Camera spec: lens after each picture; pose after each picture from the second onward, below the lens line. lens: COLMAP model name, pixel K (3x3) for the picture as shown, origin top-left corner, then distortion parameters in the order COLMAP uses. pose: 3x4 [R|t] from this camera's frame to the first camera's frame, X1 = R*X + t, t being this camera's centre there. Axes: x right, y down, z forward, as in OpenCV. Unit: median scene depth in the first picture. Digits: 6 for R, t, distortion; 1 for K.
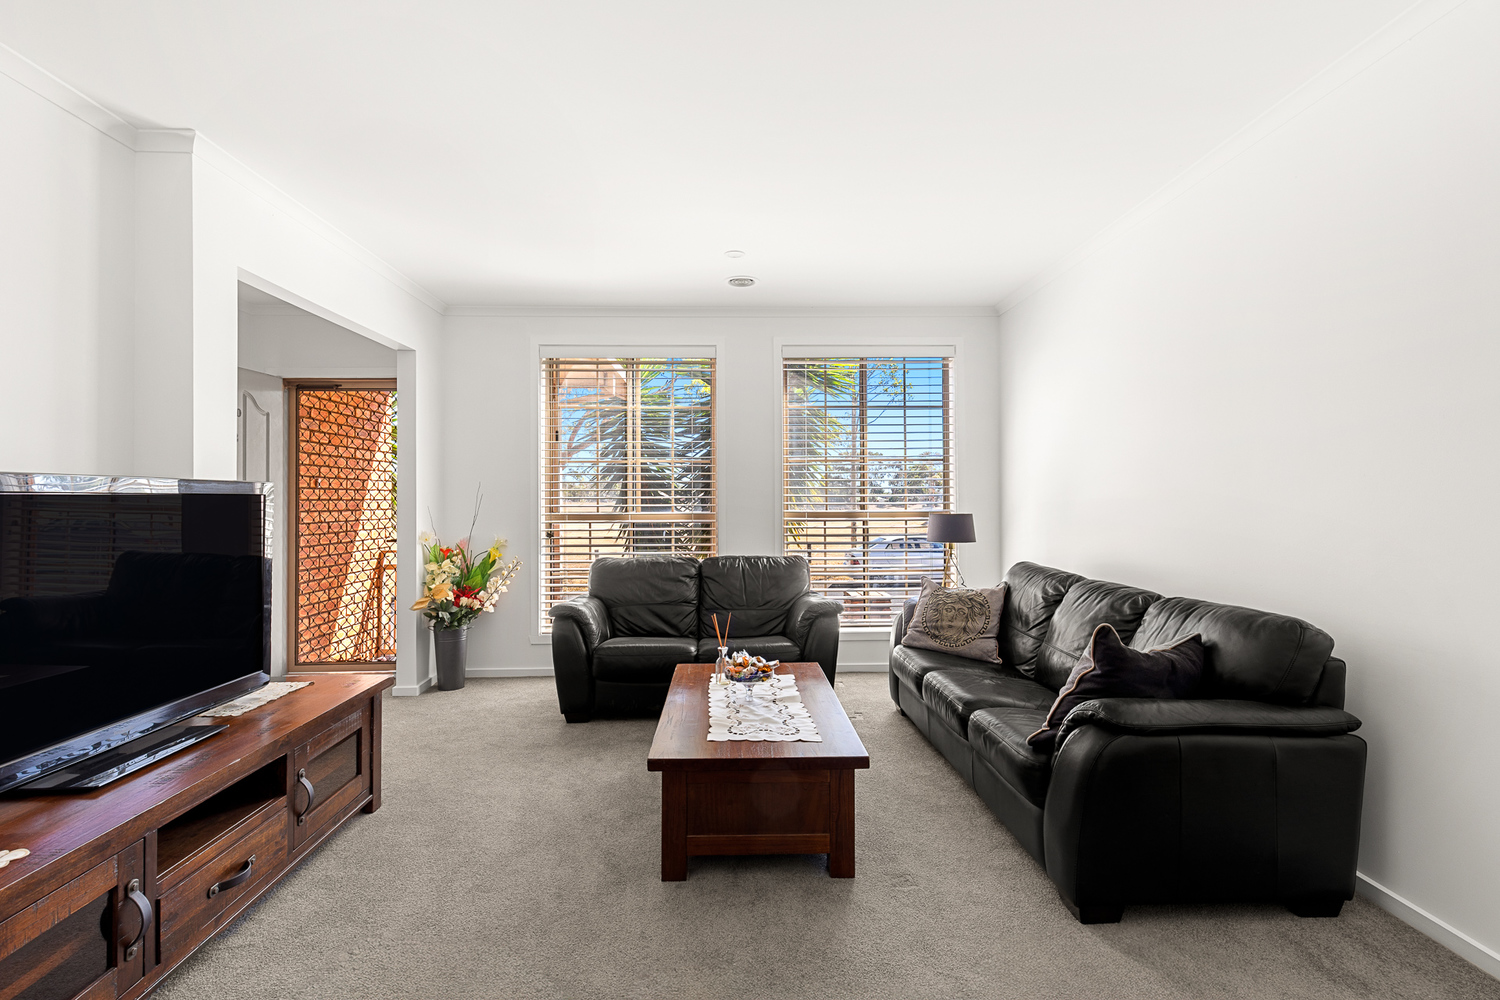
lens RADIAL K [[684.6, 0, 736.2], [0, 684.6, 490.9], [0, 0, 1]] dist [0.020335, 0.000222]
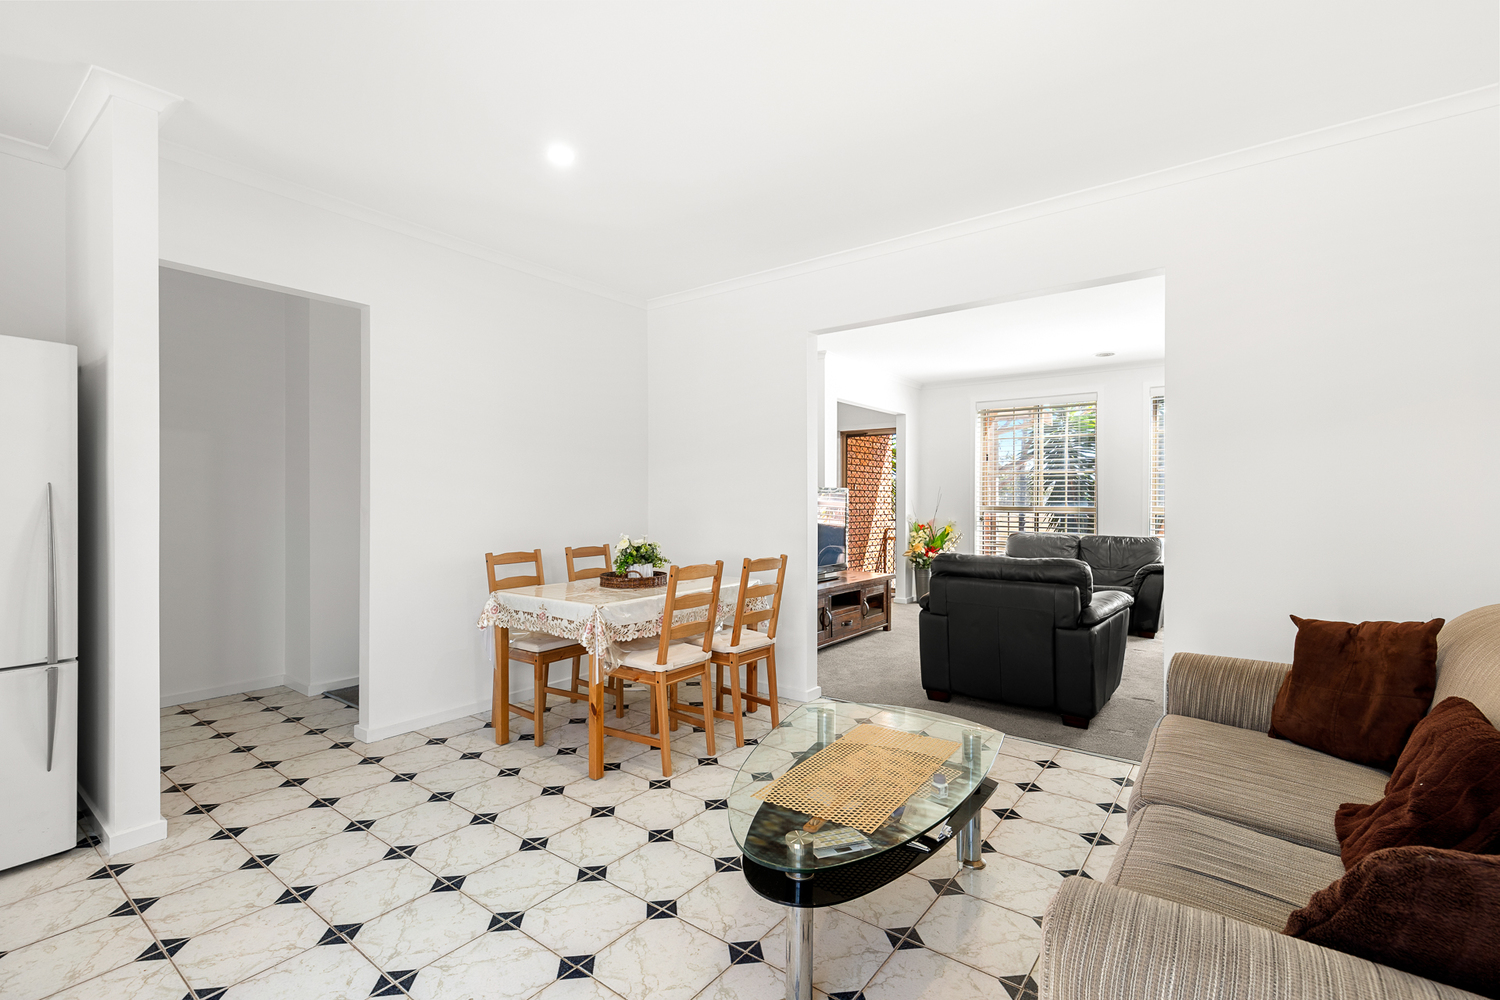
lens RADIAL K [[684.6, 0, 739.8], [0, 684.6, 495.8], [0, 0, 1]] dist [0.020335, 0.000222]
pose [[0.781643, 0.005383, -0.623703, 0.296117], [-0.003255, 0.999984, 0.004551, 0.004320], [0.623718, -0.001527, 0.781648, -0.633280]]
